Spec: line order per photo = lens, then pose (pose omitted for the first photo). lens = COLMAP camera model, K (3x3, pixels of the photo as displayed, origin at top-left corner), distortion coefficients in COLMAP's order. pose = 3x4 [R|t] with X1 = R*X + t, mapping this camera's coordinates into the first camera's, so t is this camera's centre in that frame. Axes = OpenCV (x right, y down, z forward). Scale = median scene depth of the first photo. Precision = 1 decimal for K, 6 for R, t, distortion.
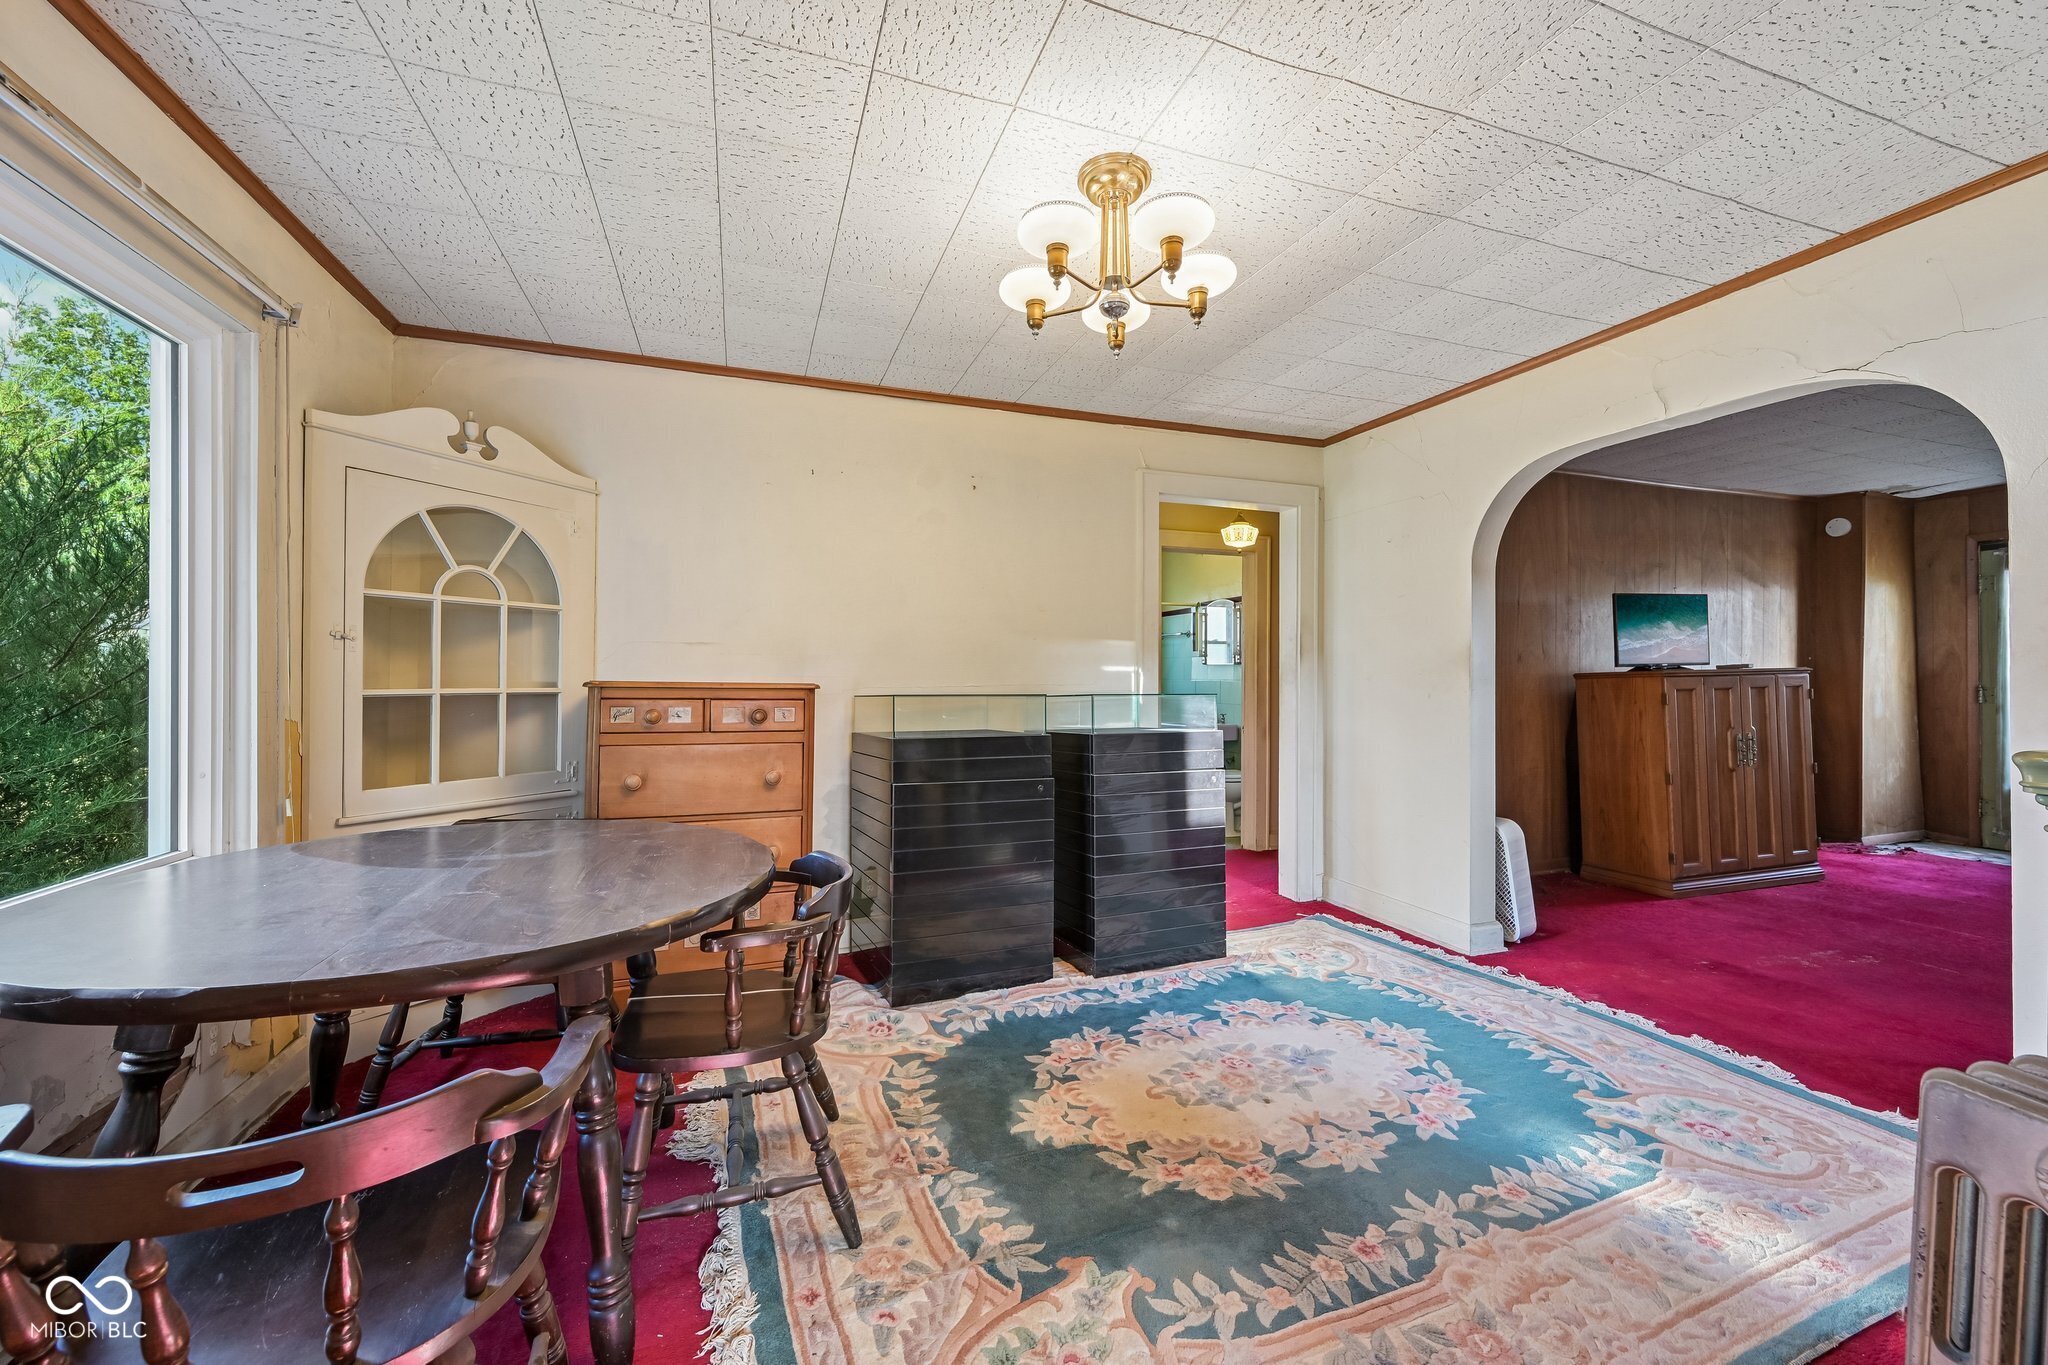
lens RADIAL K [[825.0, 0, 1037.5], [0, 825.0, 690.9], [0, 0, 1]] dist [-0.002316, -0.000160]
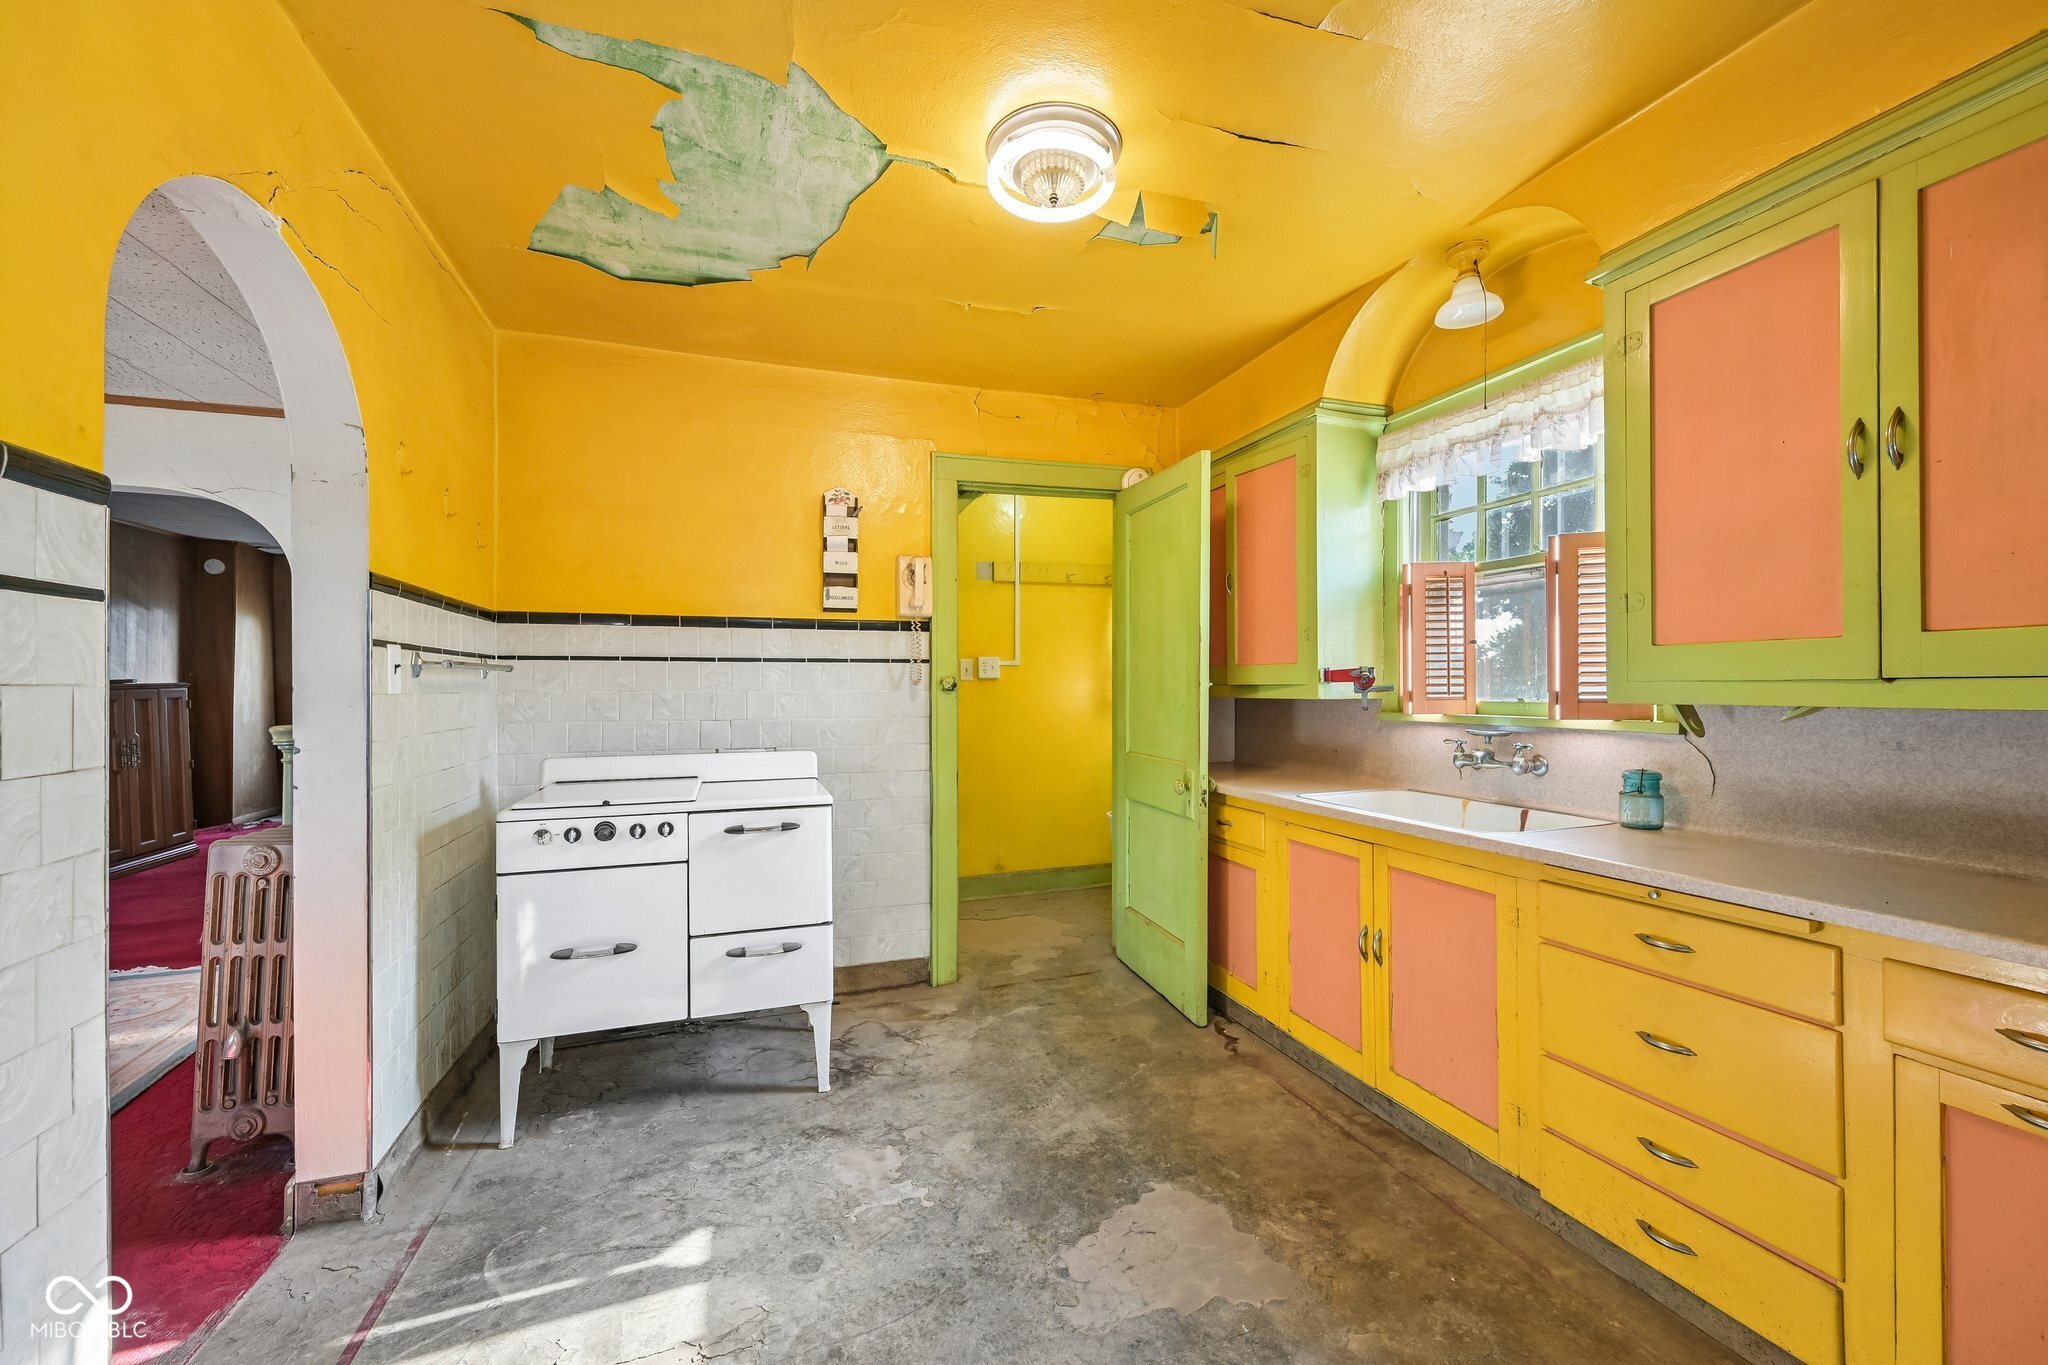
lens RADIAL K [[825.0, 0, 1014.5], [0, 825.0, 685.5], [0, 0, 1]] dist [-0.002316, -0.000160]
pose [[0.037470, 0.009259, 0.999255, -0.415437], [0.006658, 0.999933, -0.009515, -0.008885], [-0.999276, 0.007010, 0.037406, -0.477294]]
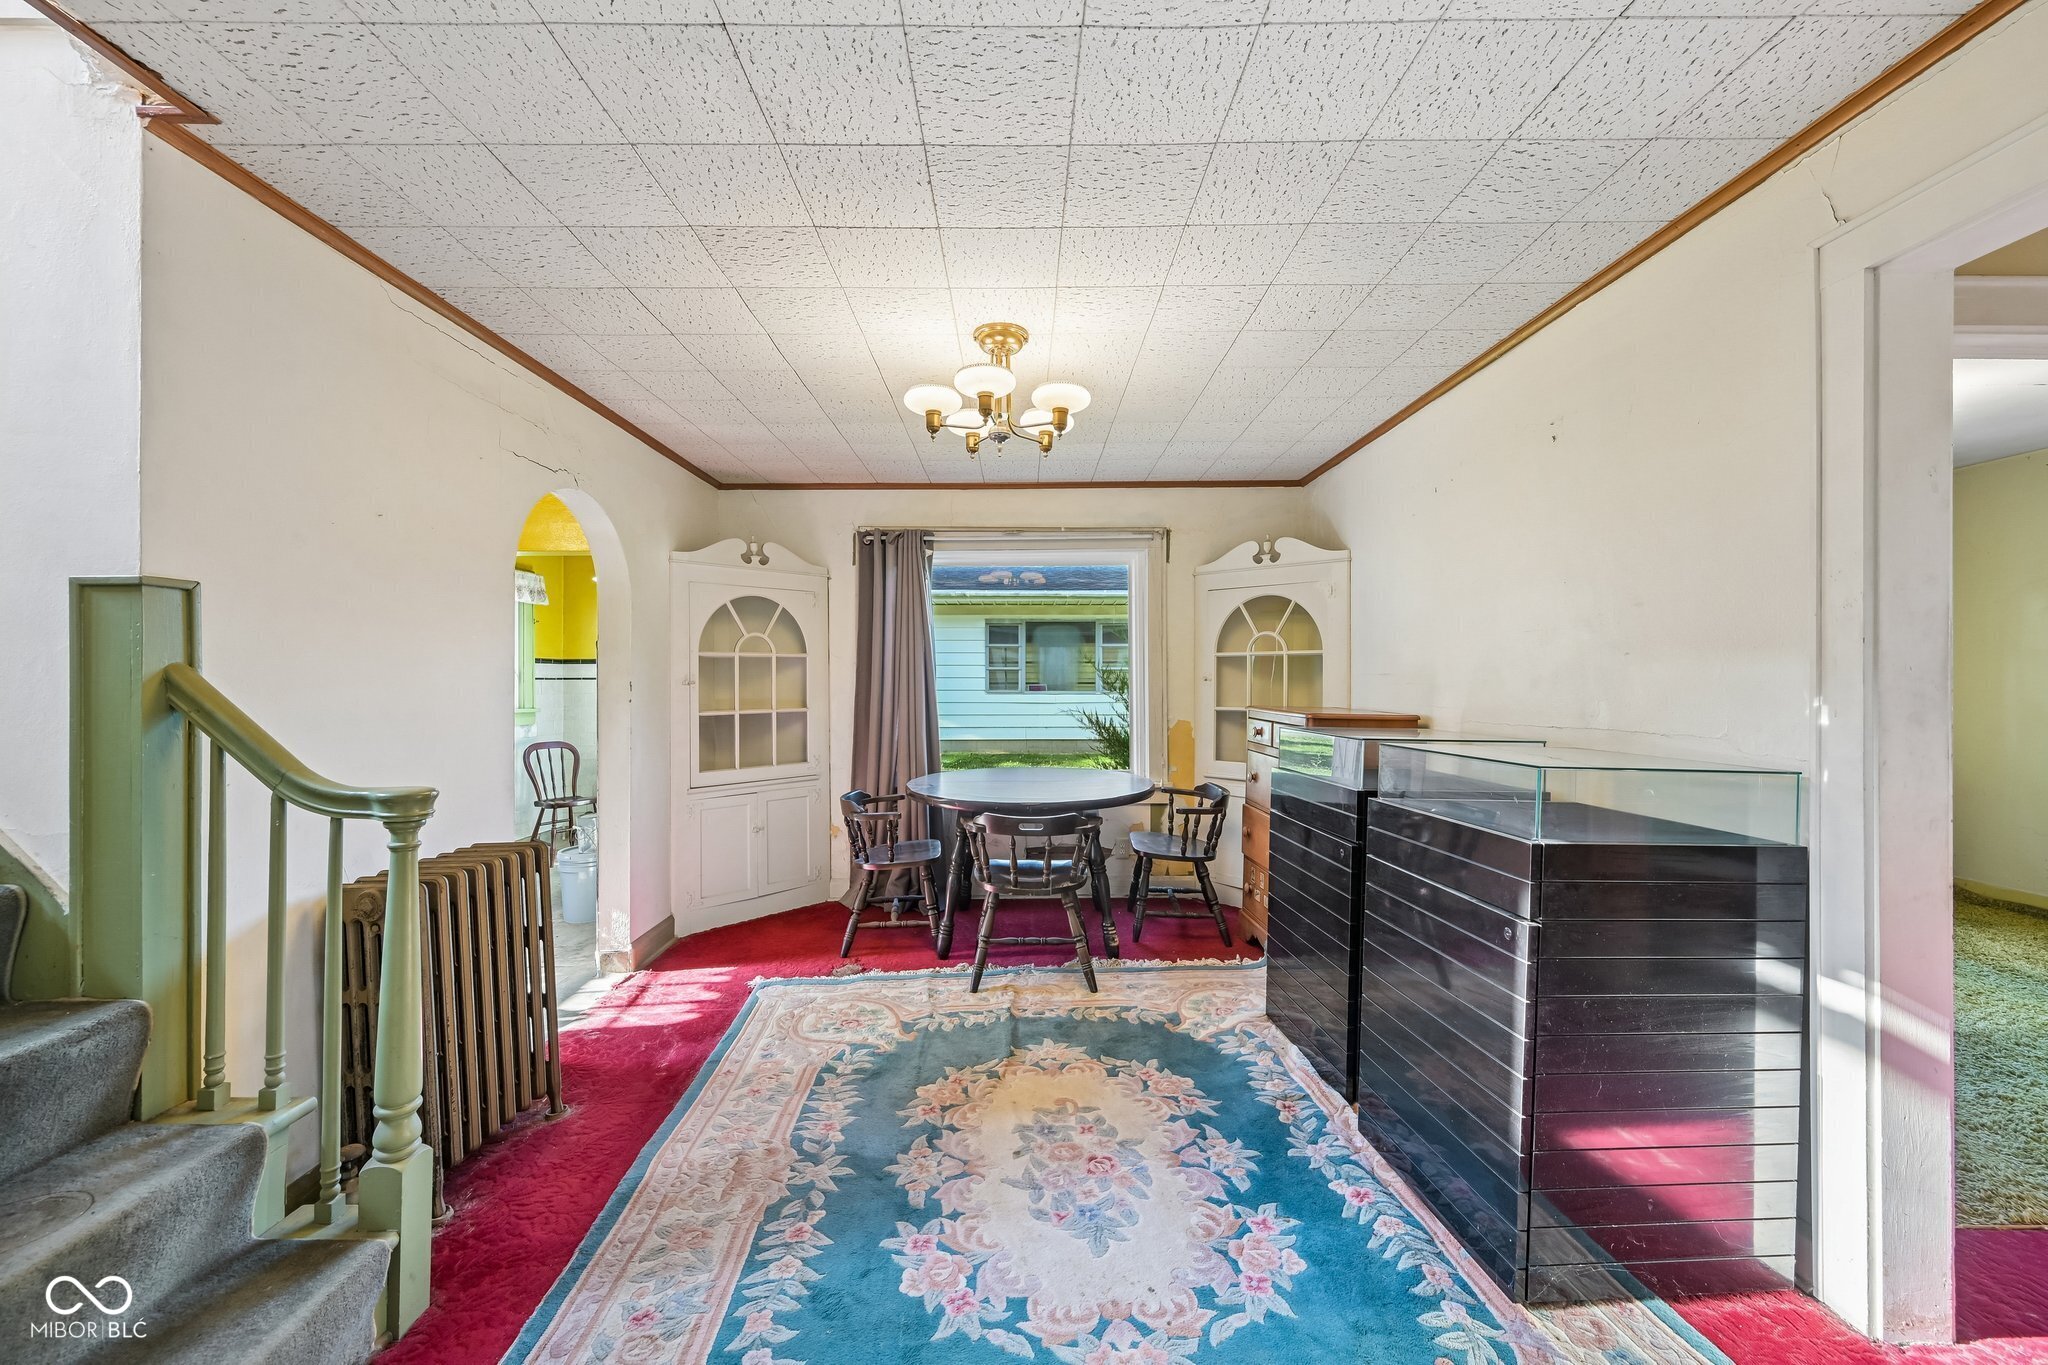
lens RADIAL K [[825.0, 0, 1003.0], [0, 825.0, 692.1], [0, 0, 1]] dist [-0.002316, -0.000160]
pose [[-0.375007, 0.017974, -0.926848, 1.082891], [-0.004181, 0.999769, 0.021080, -0.070601], [0.927012, 0.011780, -0.374845, 1.225788]]
